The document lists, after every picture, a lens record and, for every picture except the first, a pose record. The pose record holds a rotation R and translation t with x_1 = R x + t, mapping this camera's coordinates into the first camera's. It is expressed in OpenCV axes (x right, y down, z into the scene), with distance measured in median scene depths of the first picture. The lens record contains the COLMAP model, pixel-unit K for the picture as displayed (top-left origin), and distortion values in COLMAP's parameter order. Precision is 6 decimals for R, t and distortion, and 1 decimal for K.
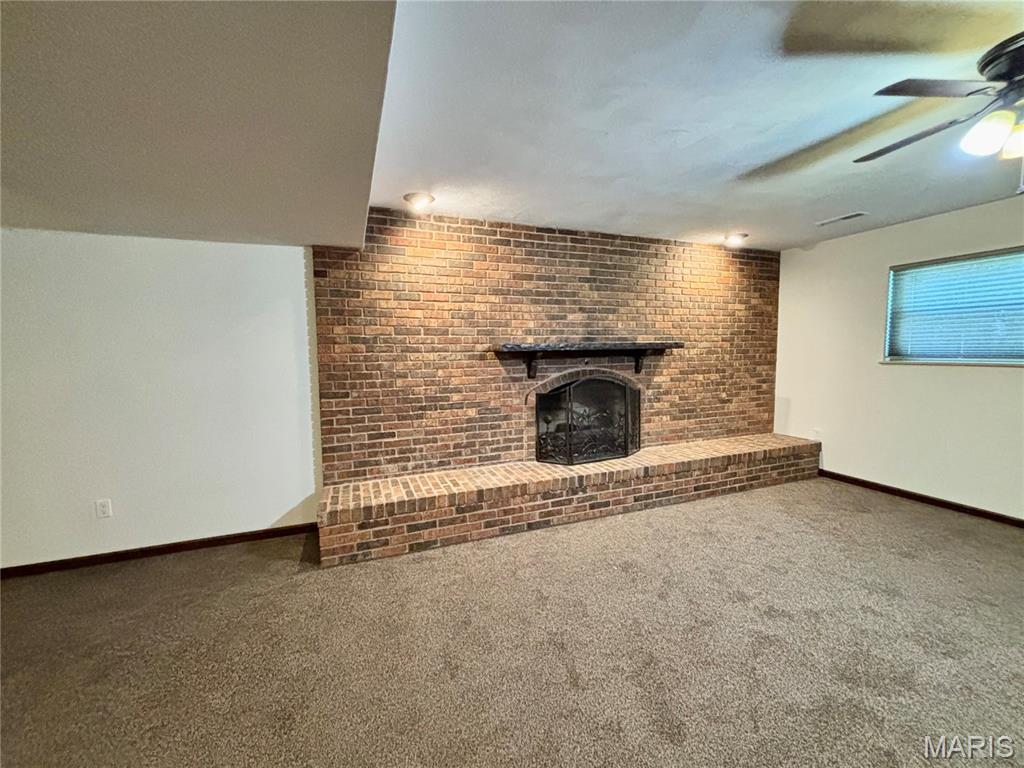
lens RADIAL K [[416.0, 0, 512.0], [0, 416.0, 384.0], [0, 0, 1]] dist [-0.000699, 0.000063]
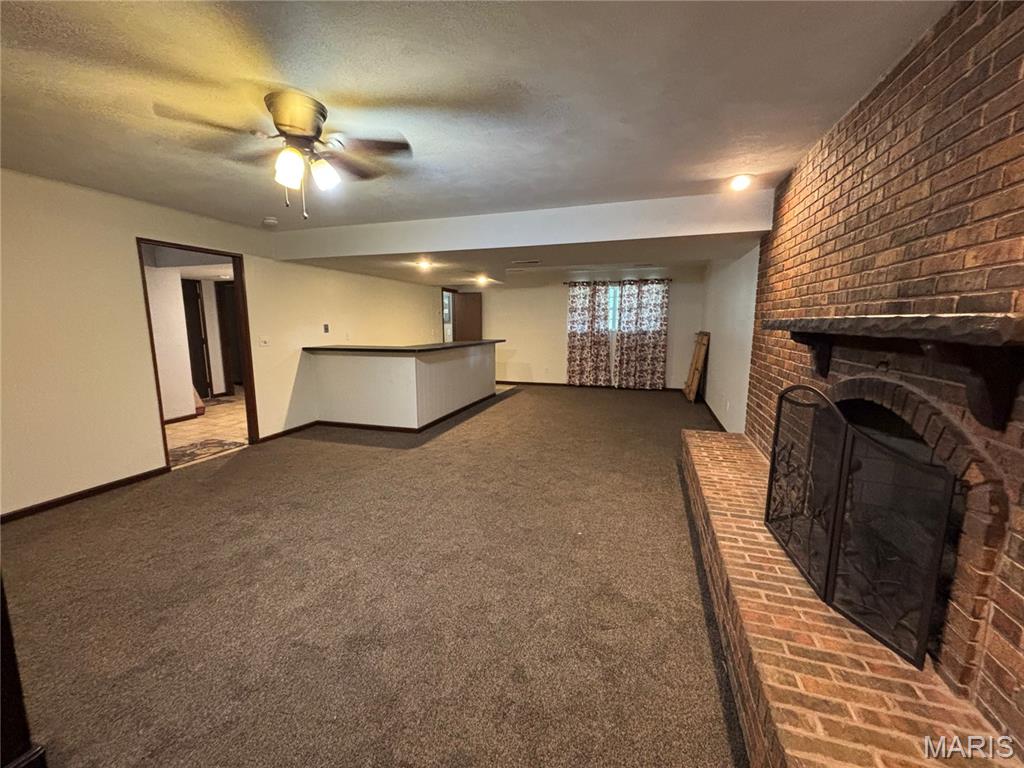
lens RADIAL K [[416.0, 0, 512.0], [0, 416.0, 384.0], [0, 0, 1]] dist [-0.000699, 0.000063]
pose [[-0.633657, 0.127037, -0.763112, 0.762933], [-0.057767, 0.975901, 0.210428, -0.100669], [0.771454, 0.177422, -0.611048, 0.990375]]
